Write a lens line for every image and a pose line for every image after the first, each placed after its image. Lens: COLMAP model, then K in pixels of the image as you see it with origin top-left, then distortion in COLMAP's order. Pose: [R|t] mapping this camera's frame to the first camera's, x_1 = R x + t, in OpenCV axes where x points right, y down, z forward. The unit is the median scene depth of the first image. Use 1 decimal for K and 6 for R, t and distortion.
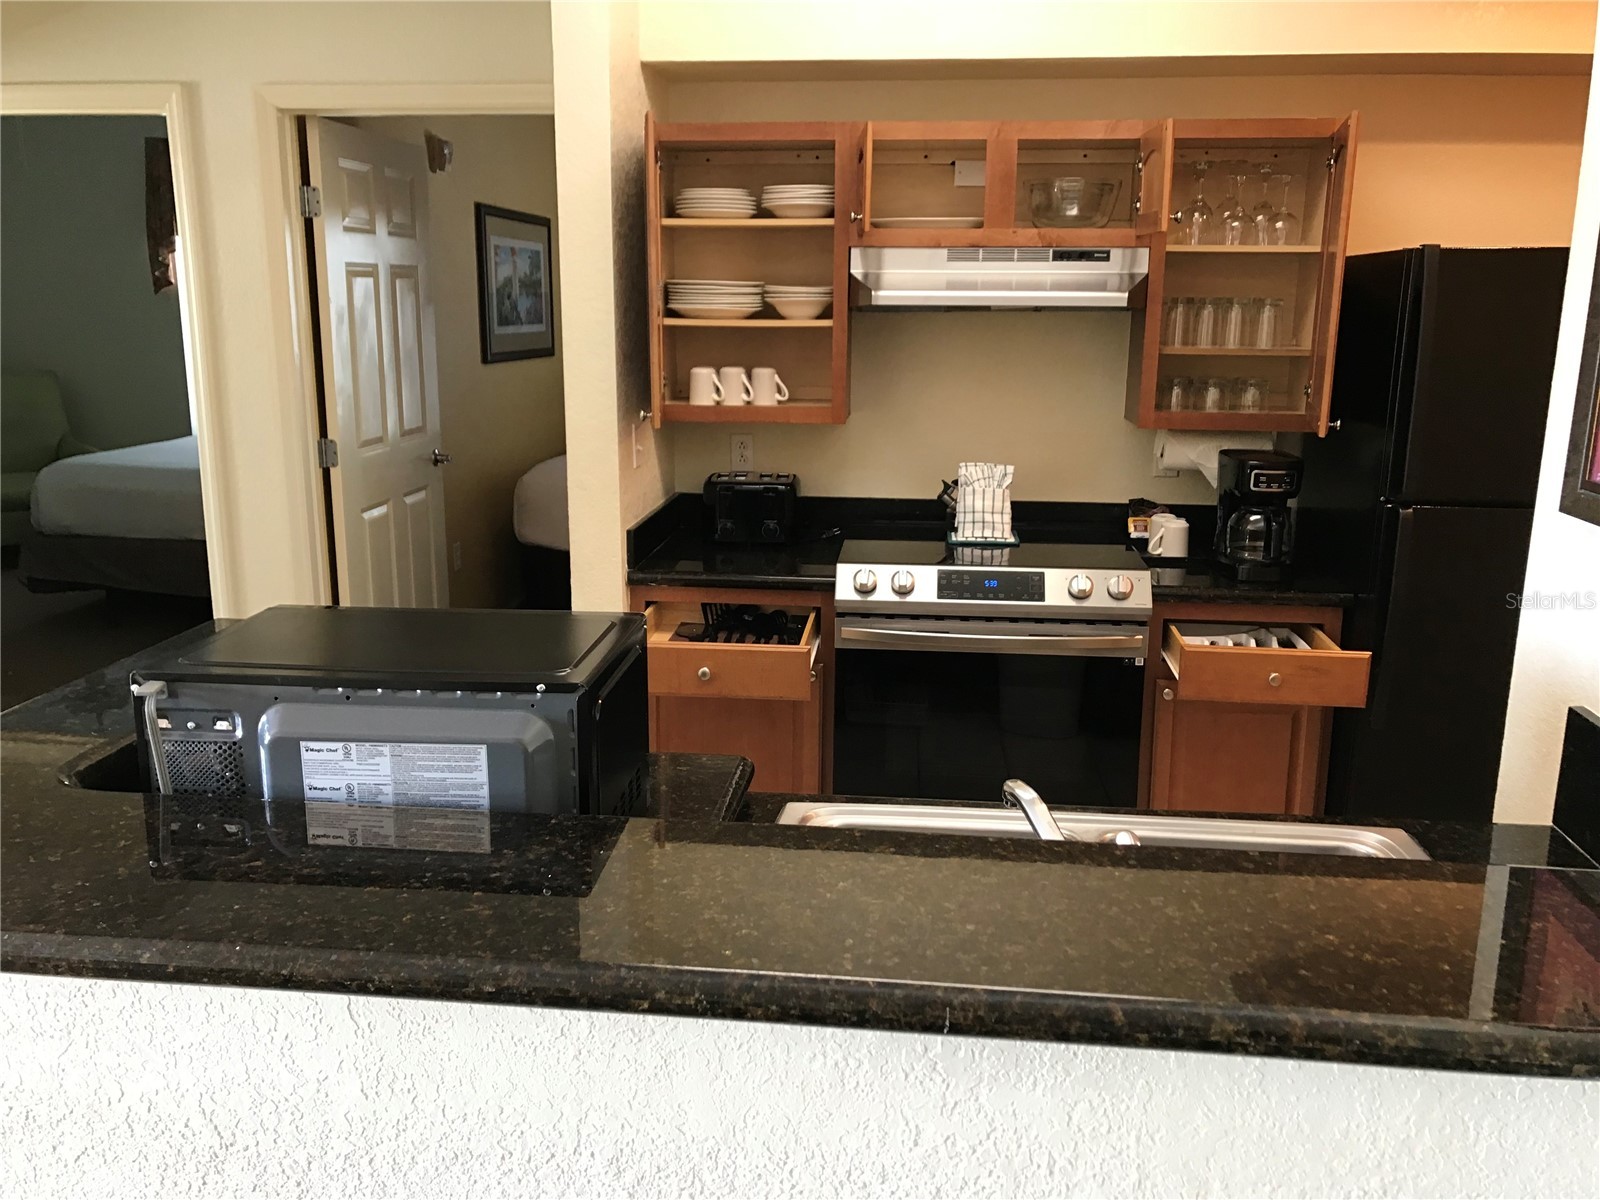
lens RADIAL K [[1332.6, 0, 803.0], [0, 1332.6, 589.2], [0, 0, 1]] dist [0.084162, -0.086318]
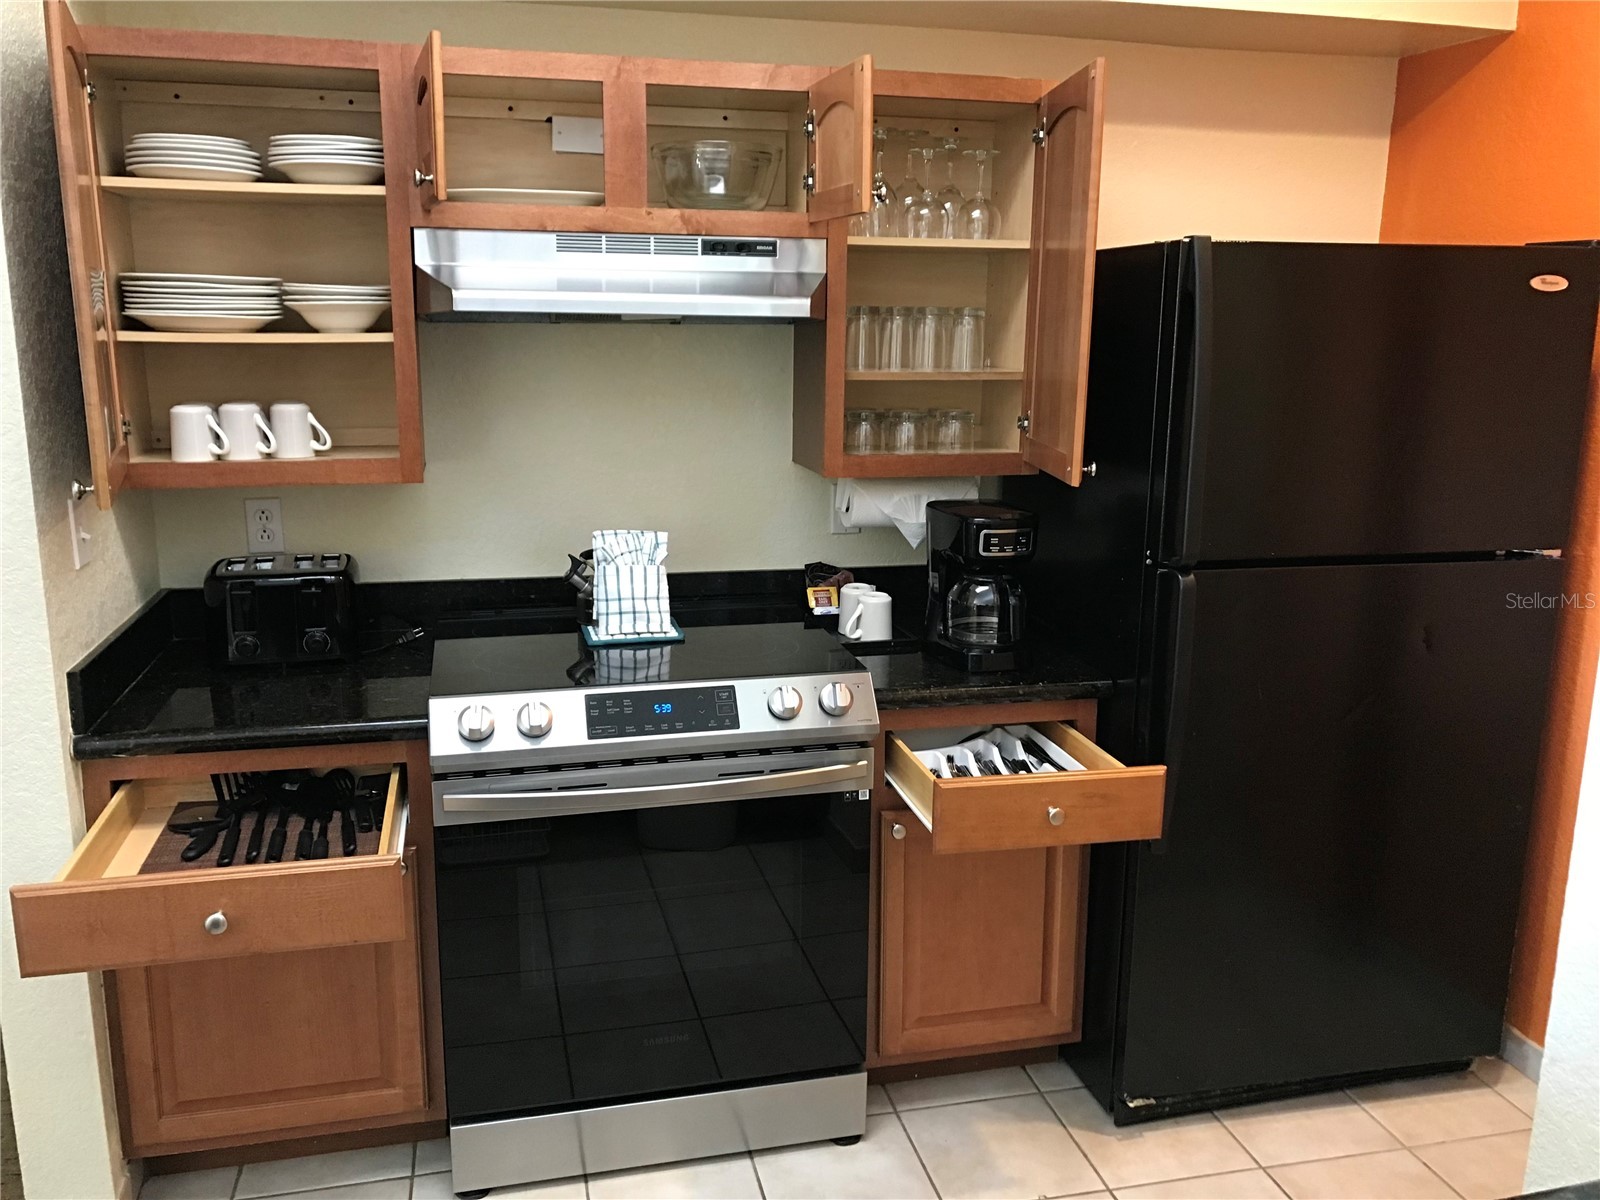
lens RADIAL K [[1308.6, 0, 797.1], [0, 1308.6, 588.0], [0, 0, 1]] dist [0.132253, -0.253335]
pose [[0.945777, -0.064716, 0.318304, -0.006768], [0.068459, 0.997654, -0.000574, -0.057643], [-0.317520, 0.022333, 0.947989, 0.299186]]
